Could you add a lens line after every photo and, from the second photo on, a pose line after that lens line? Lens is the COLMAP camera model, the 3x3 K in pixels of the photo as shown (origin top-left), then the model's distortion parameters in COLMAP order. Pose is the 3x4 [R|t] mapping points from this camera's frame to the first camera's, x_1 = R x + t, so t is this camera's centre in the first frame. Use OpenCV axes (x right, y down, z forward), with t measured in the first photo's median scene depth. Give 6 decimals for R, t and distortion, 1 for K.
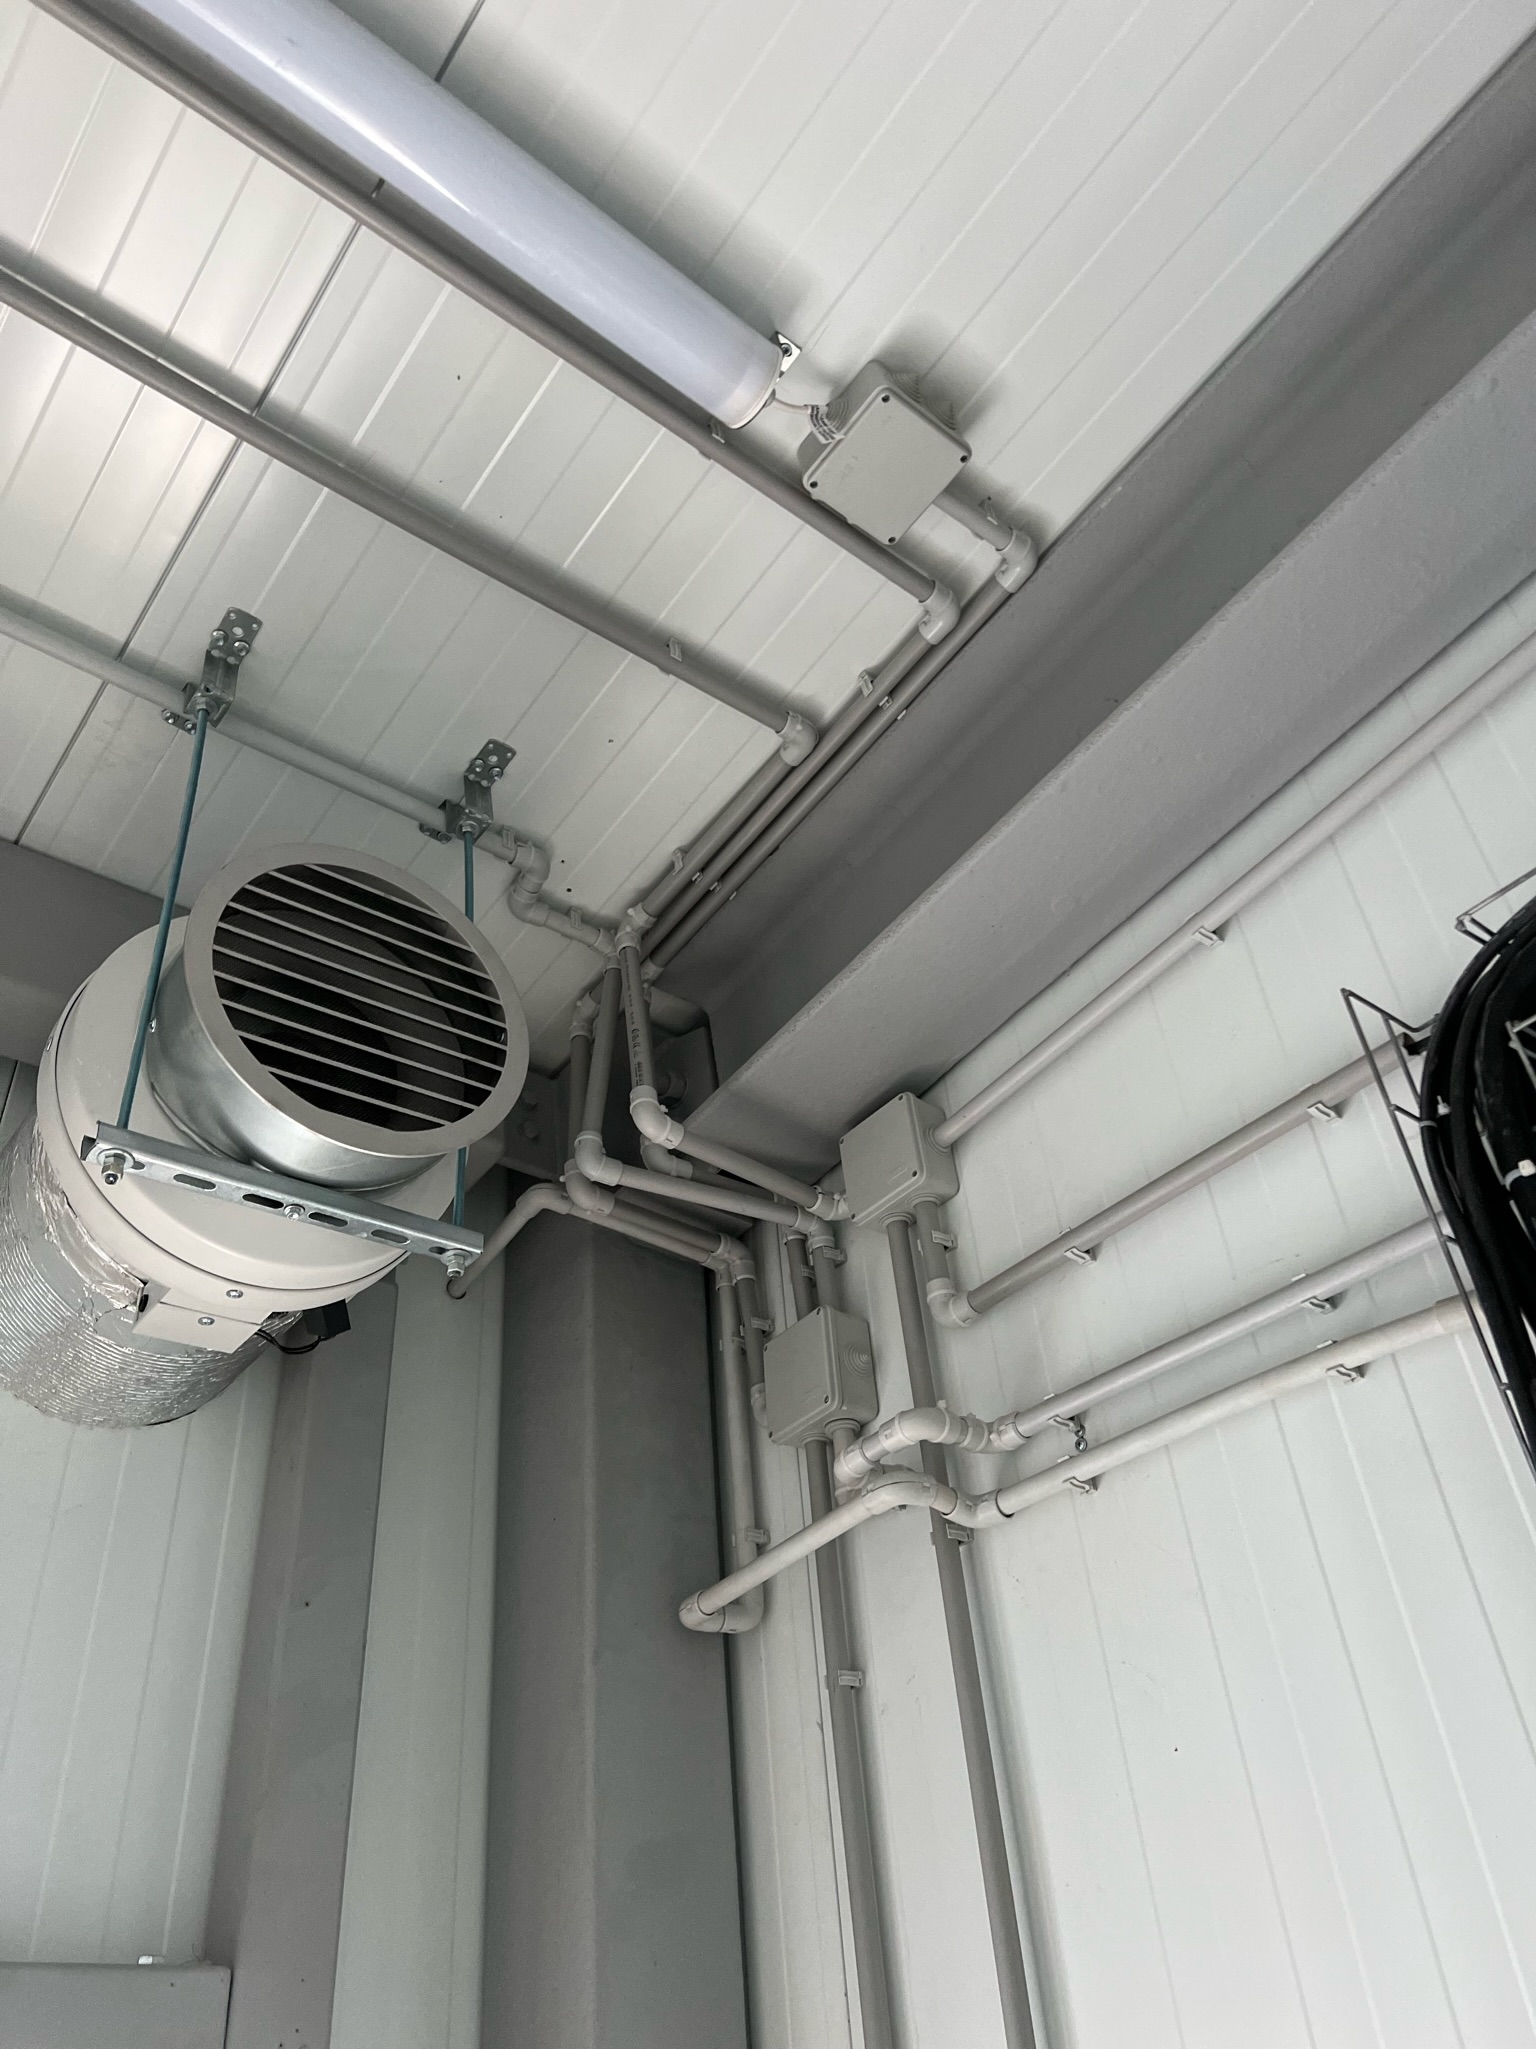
lens RADIAL K [[1533.1, 0, 768.0], [0, 1533.1, 1024.5], [0, 0, 1]] dist [0.071676, -0.089050]
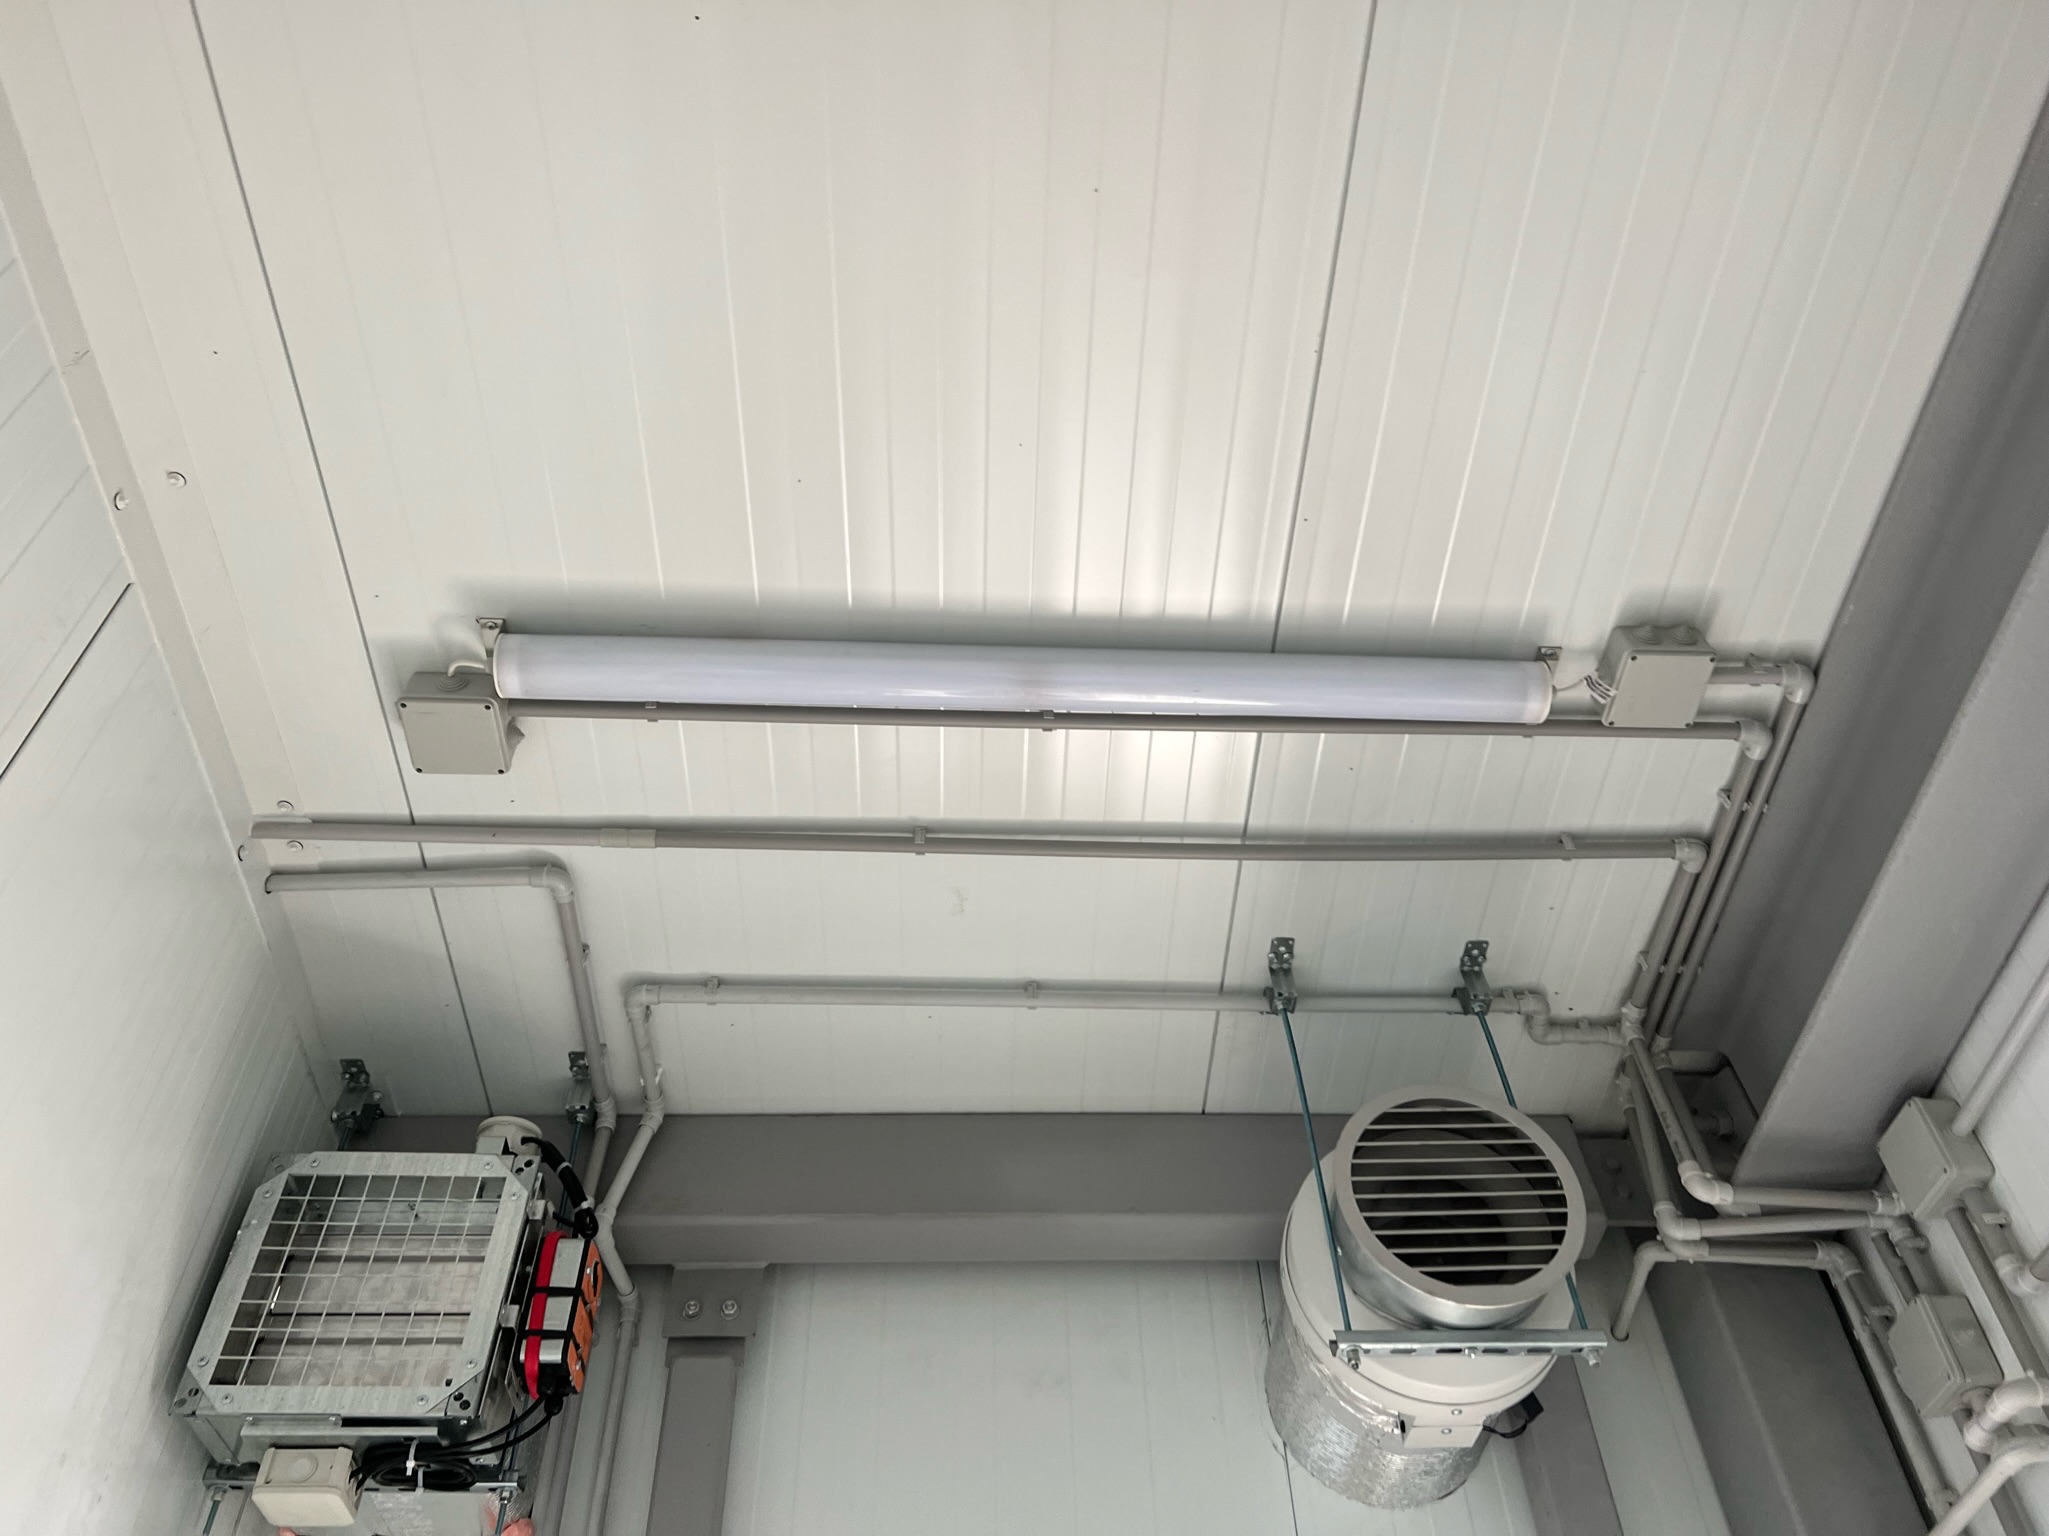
lens RADIAL K [[1500.3, 0, 1024.5], [0, 1500.3, 768.0], [0, 0, 1]] dist [0.046103, -0.055277]
pose [[0.797972, -0.400305, -0.450550, 0.184204], [0.335488, 0.916063, -0.219720, -0.173706], [0.500688, 0.024176, 0.865290, -0.389817]]
